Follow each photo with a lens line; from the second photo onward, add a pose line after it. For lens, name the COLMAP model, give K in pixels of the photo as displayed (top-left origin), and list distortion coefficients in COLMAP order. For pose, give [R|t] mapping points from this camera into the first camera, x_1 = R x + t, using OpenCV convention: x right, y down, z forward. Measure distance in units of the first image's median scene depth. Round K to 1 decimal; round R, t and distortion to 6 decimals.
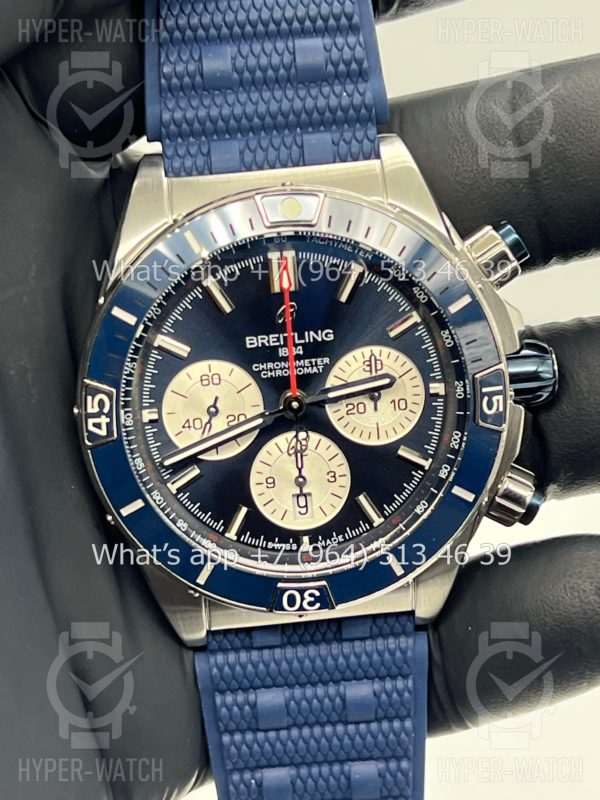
lens RADIAL K [[1841.9, 0, 300.0], [0, 1841.9, 400.0], [0, 0, 1]] dist [0.292999, -0.115733]
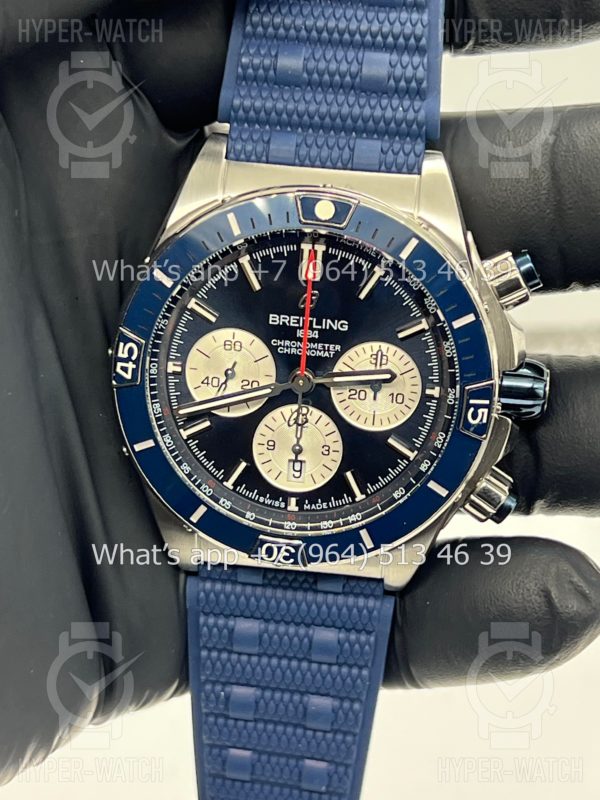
lens RADIAL K [[1841.9, 0, 300.0], [0, 1841.9, 400.0], [0, 0, 1]] dist [0.292999, -0.115733]
pose [[0.975992, 0.186825, -0.111963, 0.121707], [-0.175885, 0.979238, 0.100780, -0.098104], [0.128467, -0.078668, 0.988589, -0.098650]]
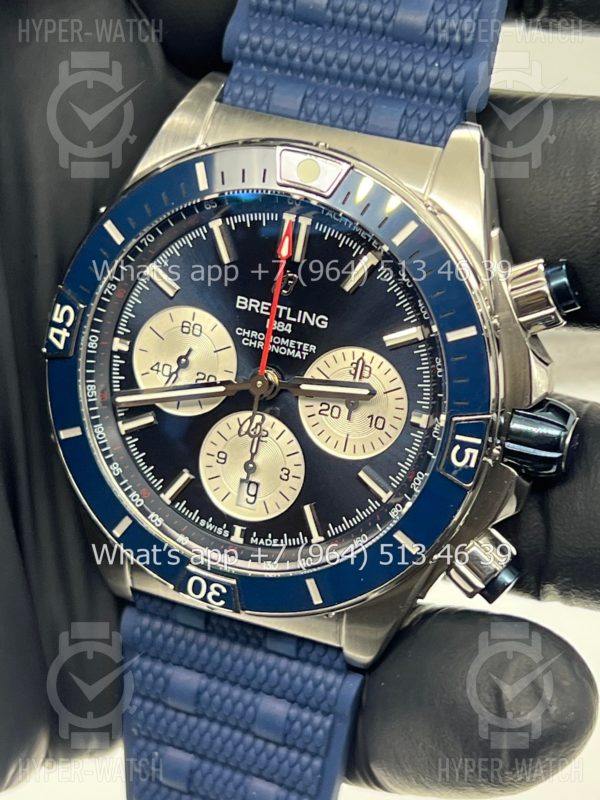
lens RADIAL K [[1891.3, 0, 300.0], [0, 1891.3, 400.0], [0, 0, 1]] dist [0.259065, -0.773727]
pose [[0.889200, 0.320609, -0.326395, 0.314369], [-0.305920, 0.947113, 0.096905, -0.084326], [0.340201, 0.013683, 0.940253, 0.140419]]
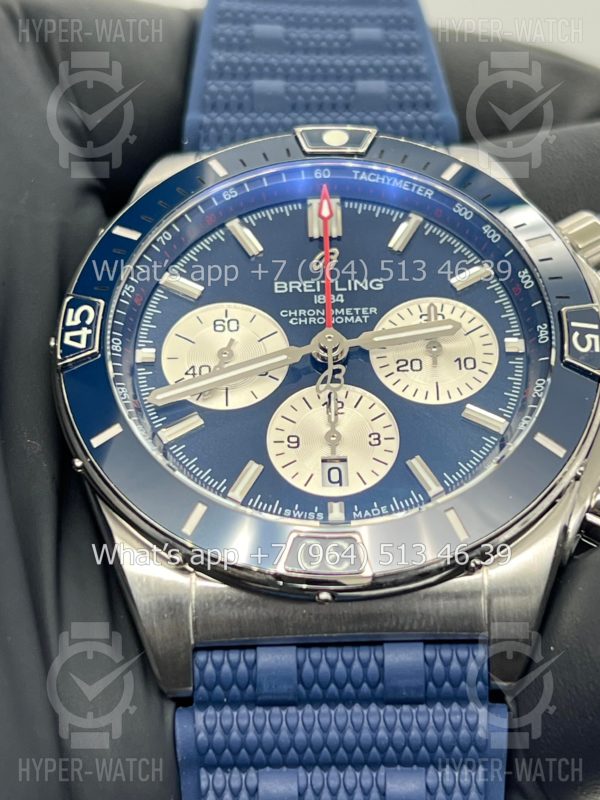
lens RADIAL K [[1910.9, 0, 300.0], [0, 1910.9, 400.0], [0, 0, 1]] dist [0.302860, 0.149583]
pose [[0.995195, 0.007323, -0.097640, 0.063638], [-0.068157, 0.767753, -0.637111, 0.535347], [0.070298, 0.640705, 0.764563, 0.391851]]
